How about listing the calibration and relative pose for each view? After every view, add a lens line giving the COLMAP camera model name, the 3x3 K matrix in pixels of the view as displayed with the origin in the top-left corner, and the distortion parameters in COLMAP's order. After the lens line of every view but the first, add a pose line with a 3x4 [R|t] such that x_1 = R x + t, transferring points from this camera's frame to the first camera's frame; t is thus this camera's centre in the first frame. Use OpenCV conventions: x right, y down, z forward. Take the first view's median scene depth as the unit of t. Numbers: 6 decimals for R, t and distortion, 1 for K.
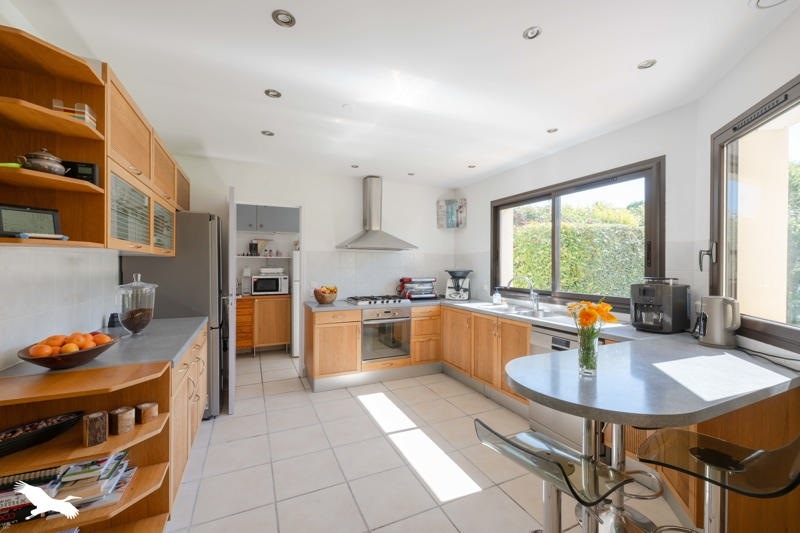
lens RADIAL K [[321.5, 0, 400.4], [0, 321.5, 269.1], [0, 0, 1]] dist [0.015138, 0.000138]
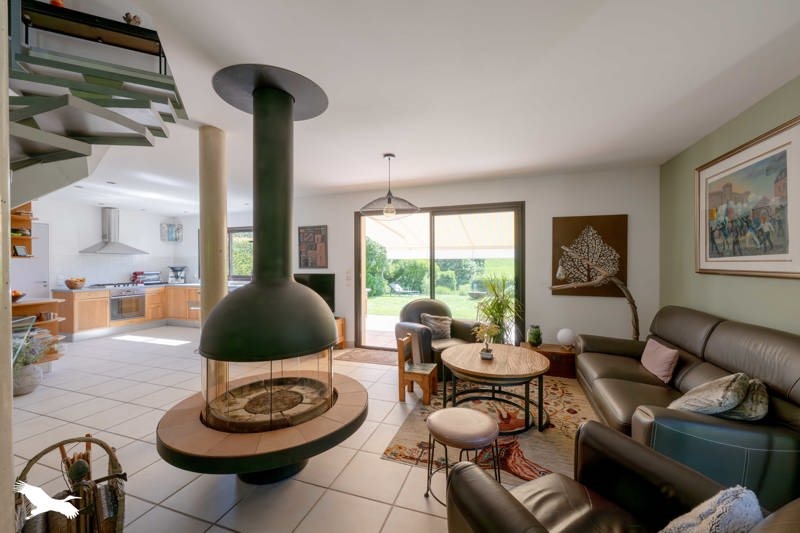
lens RADIAL K [[321.5, 0, 402.3], [0, 321.5, 266.7], [0, 0, 1]] dist [0.015138, 0.000138]
pose [[0.692154, -0.010644, 0.721671, -0.249780], [0.006483, 0.999943, 0.008531, -0.003082], [-0.721721, -0.001226, 0.692183, -1.125272]]
